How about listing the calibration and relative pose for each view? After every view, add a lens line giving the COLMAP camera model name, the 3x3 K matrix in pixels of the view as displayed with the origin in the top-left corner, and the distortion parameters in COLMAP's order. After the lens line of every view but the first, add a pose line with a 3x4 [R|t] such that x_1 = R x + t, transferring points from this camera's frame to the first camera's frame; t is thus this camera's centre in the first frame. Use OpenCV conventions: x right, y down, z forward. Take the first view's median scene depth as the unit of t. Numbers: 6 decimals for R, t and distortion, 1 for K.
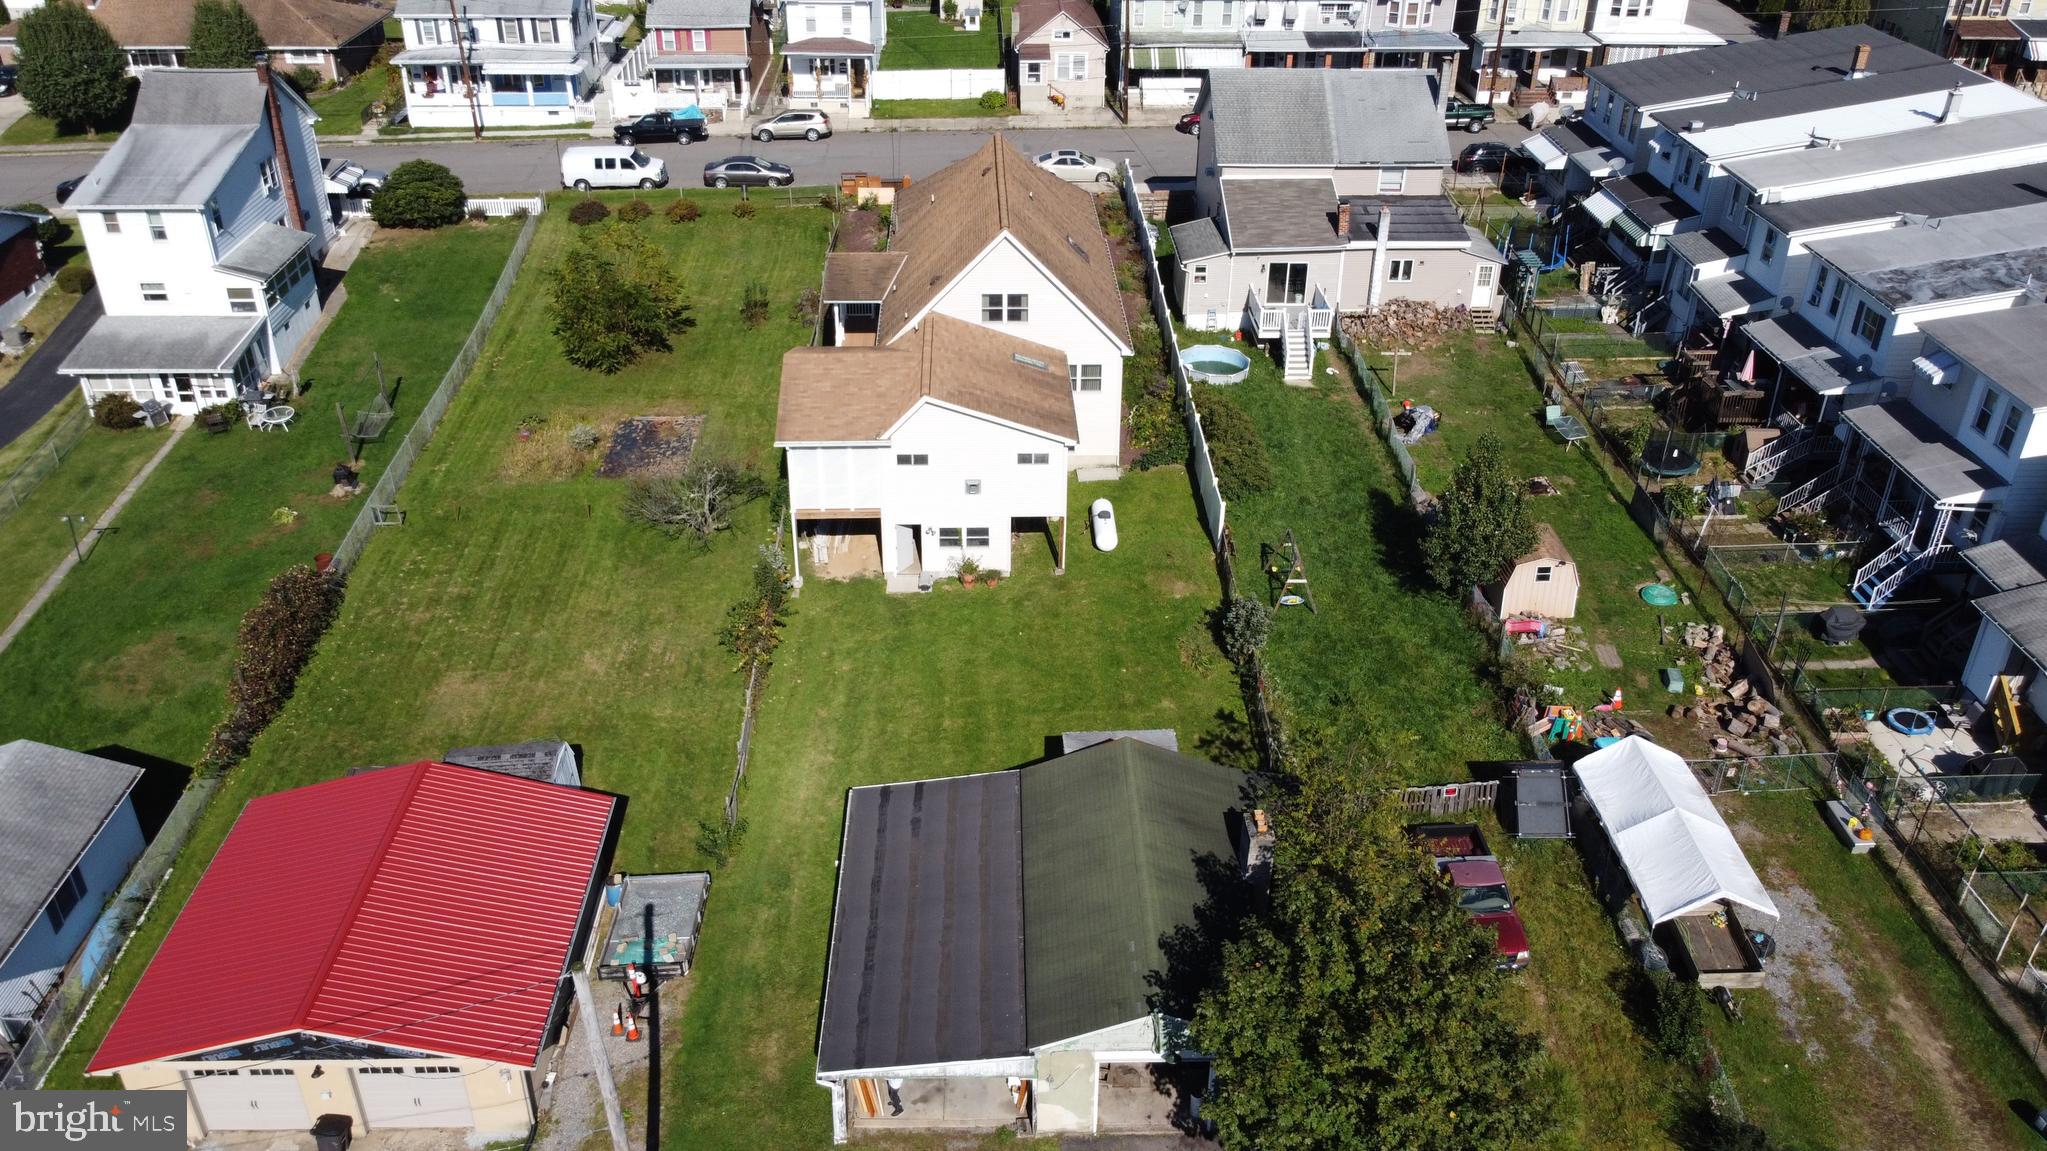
lens RADIAL K [[1606.1, 0, 1023.5], [0, 1606.1, 575.5], [0, 0, 1]] dist [-0.002529, 0.001489]
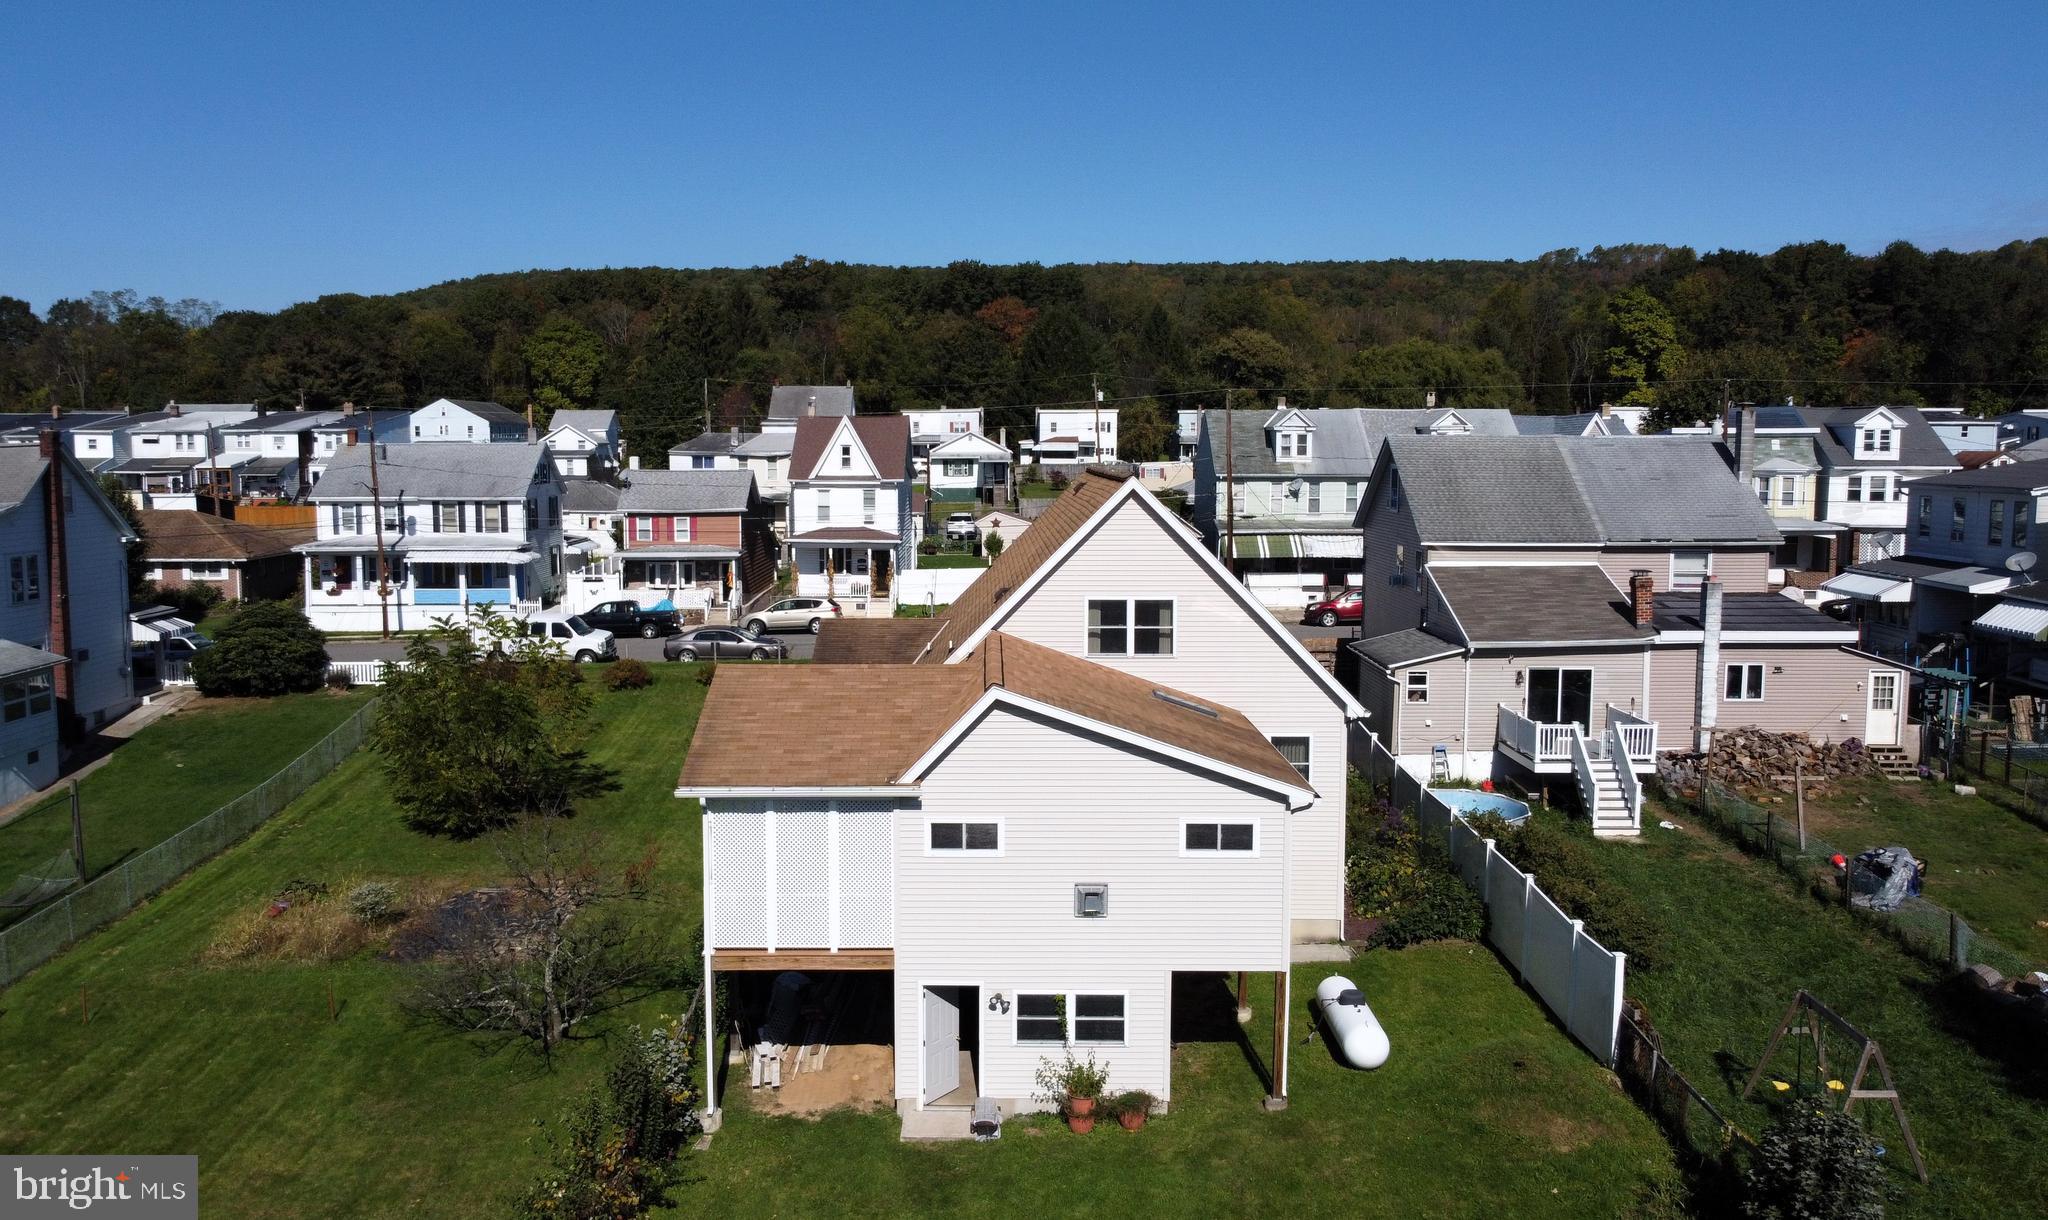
lens RADIAL K [[1644.9, 0, 960.3], [0, 1644.9, 613.0], [0, 0, 1]] dist [-0.001046, -0.004211]
pose [[0.998730, -0.004842, -0.050157, -0.025030], [-0.016280, 0.910990, -0.412107, 0.037387], [0.047688, 0.412400, 0.909754, 0.291152]]
